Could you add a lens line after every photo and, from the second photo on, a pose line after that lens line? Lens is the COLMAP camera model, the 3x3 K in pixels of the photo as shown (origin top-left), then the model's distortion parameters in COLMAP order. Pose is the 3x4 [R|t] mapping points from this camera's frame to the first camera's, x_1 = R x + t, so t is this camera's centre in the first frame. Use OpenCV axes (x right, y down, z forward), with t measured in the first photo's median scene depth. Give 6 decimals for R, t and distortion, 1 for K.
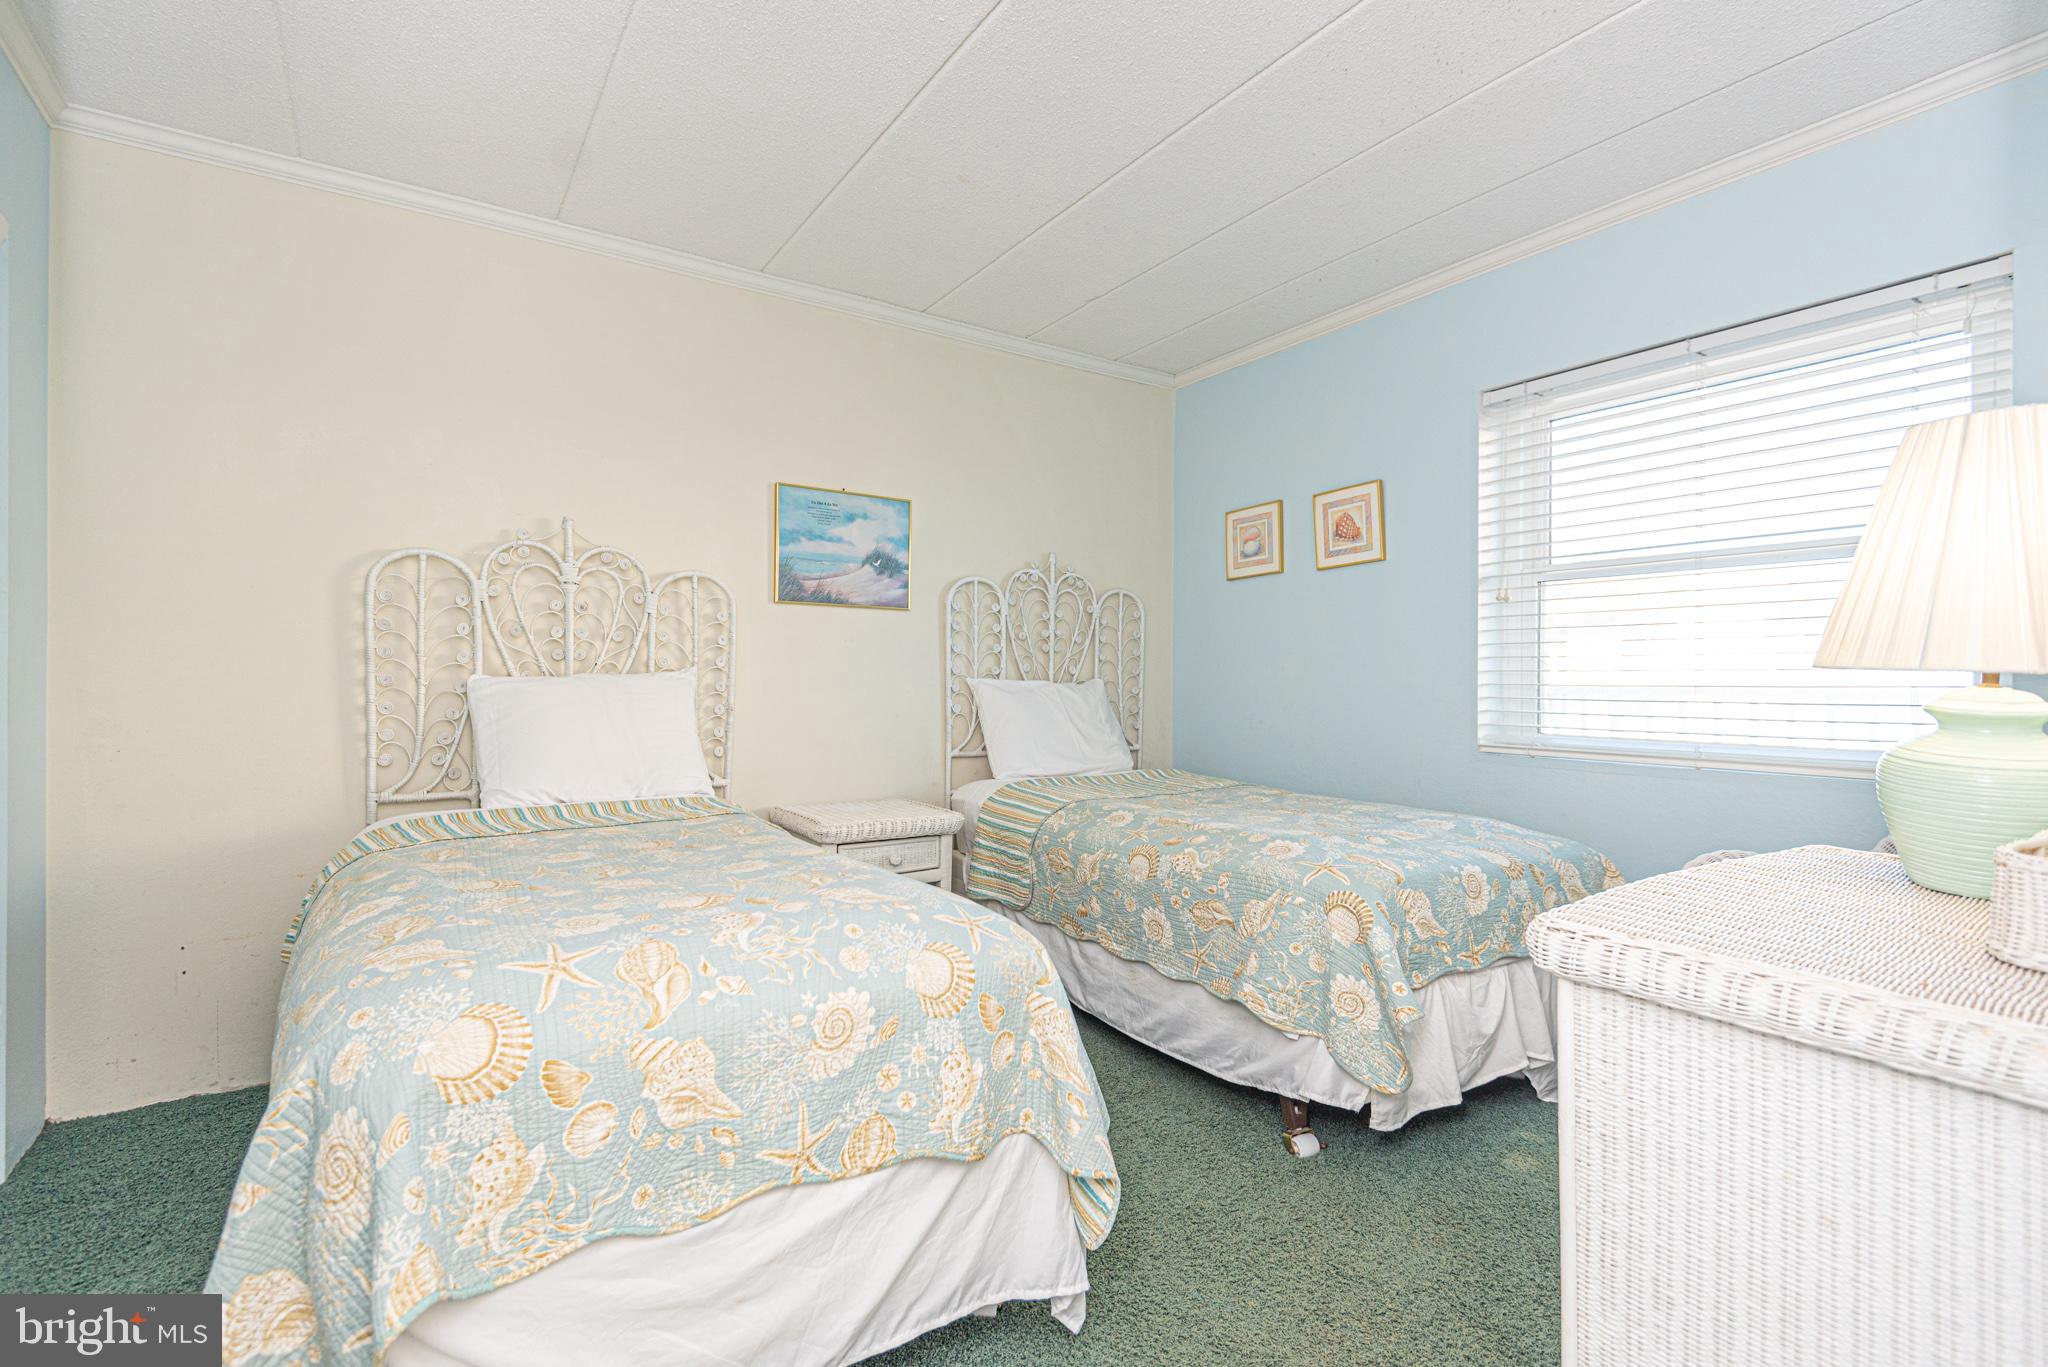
lens RADIAL K [[947.0, 0, 1020.8], [0, 947.0, 684.5], [0, 0, 1]] dist [0.018465, -0.011379]
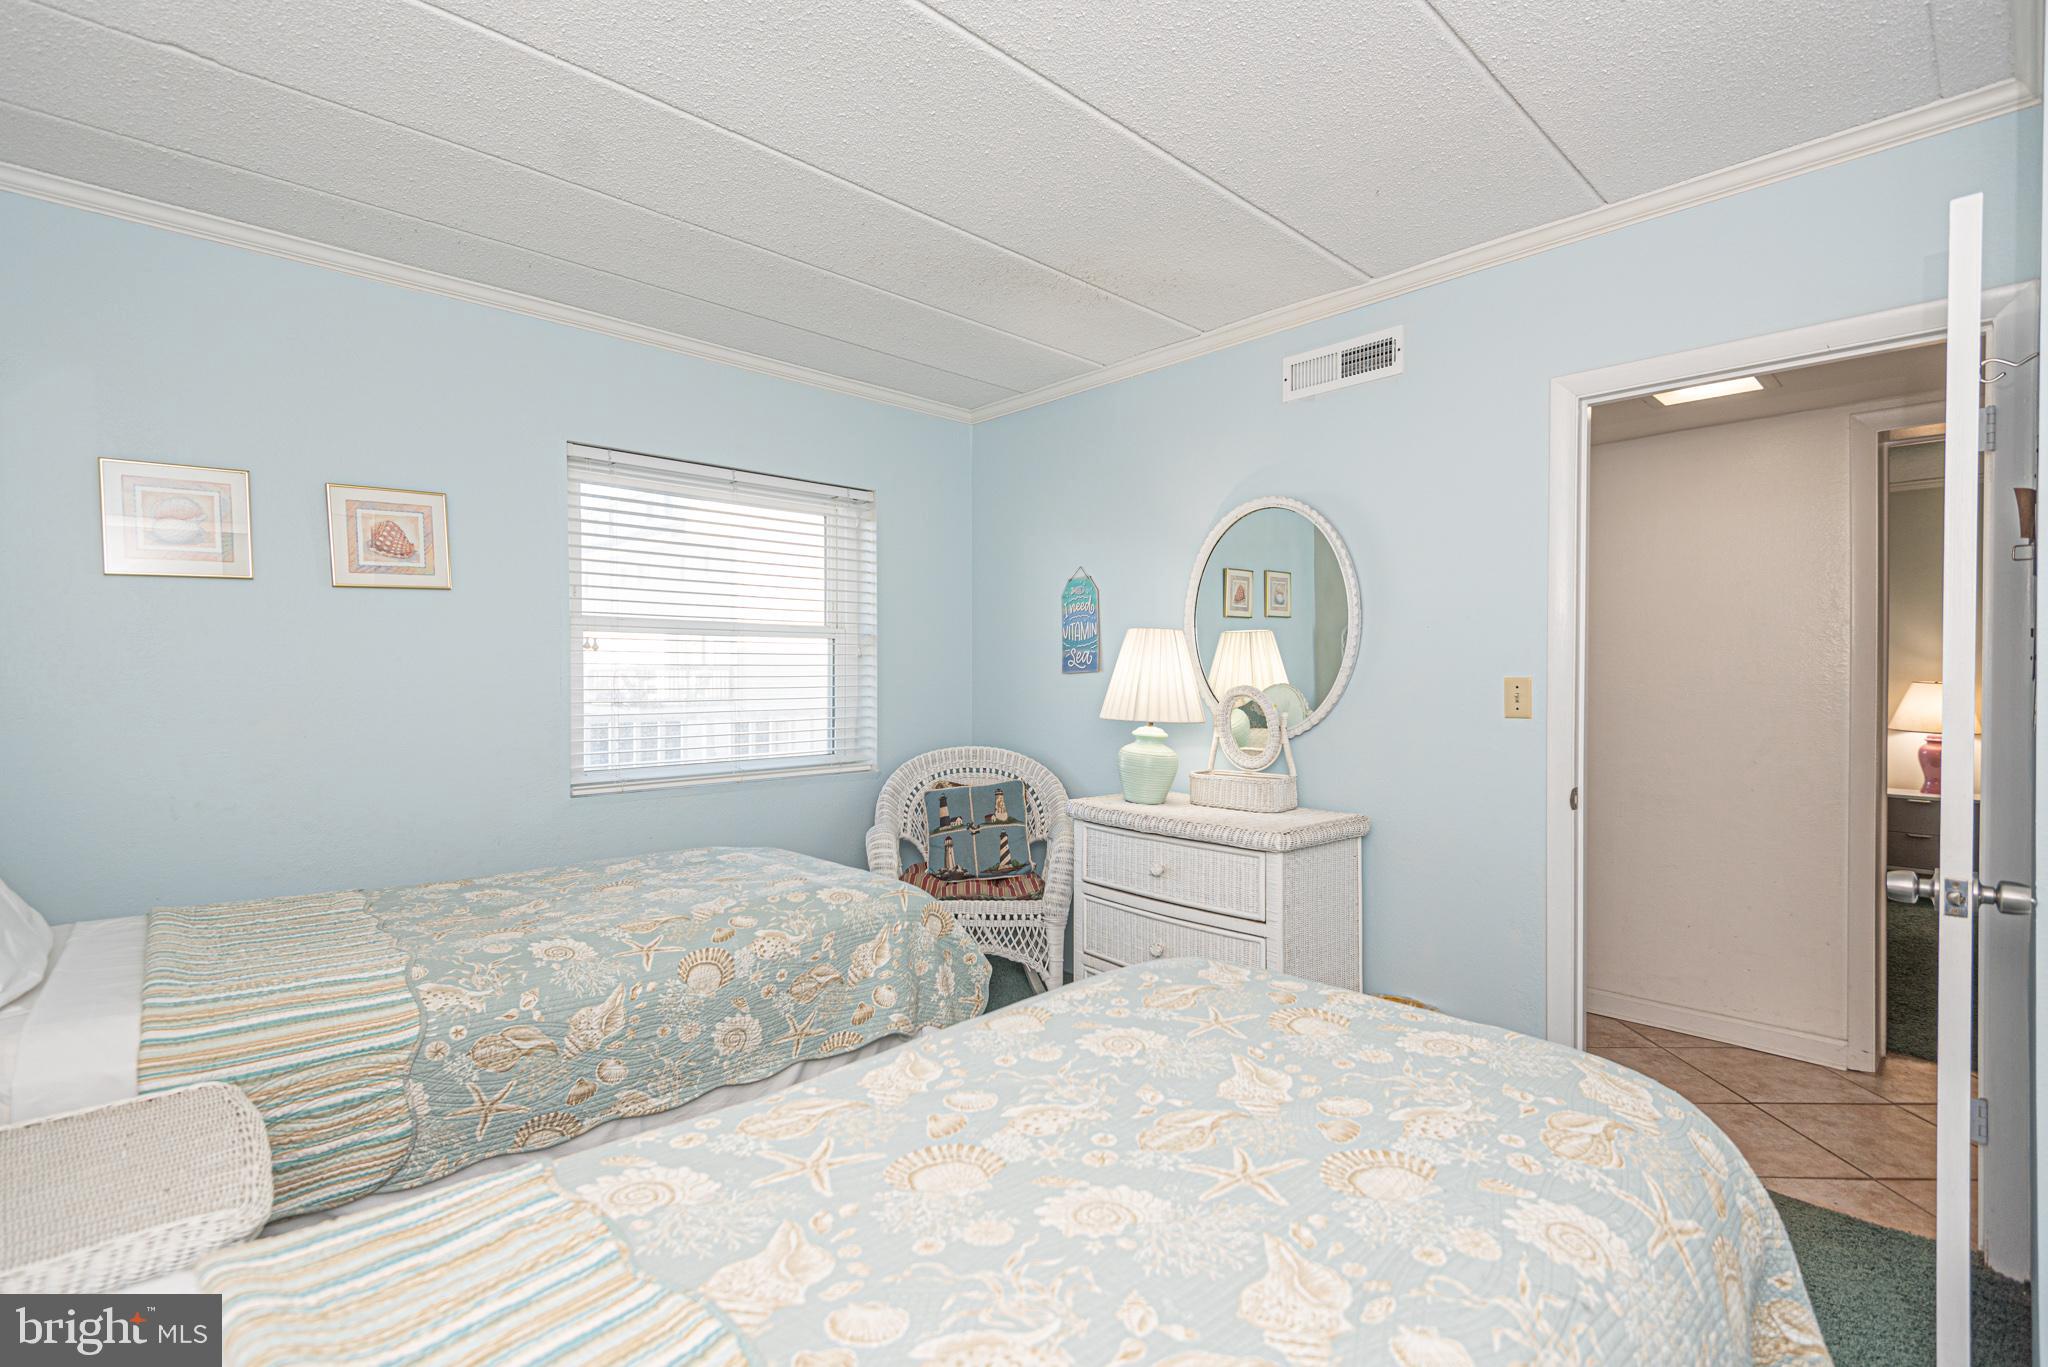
lens RADIAL K [[947.0, 0, 1020.5], [0, 947.0, 676.7], [0, 0, 1]] dist [0.018465, -0.011379]
pose [[-0.189252, -0.008536, 0.981891, -0.627208], [0.005041, 0.999941, 0.009665, -0.066651], [-0.981916, 0.006779, -0.189198, 0.748582]]
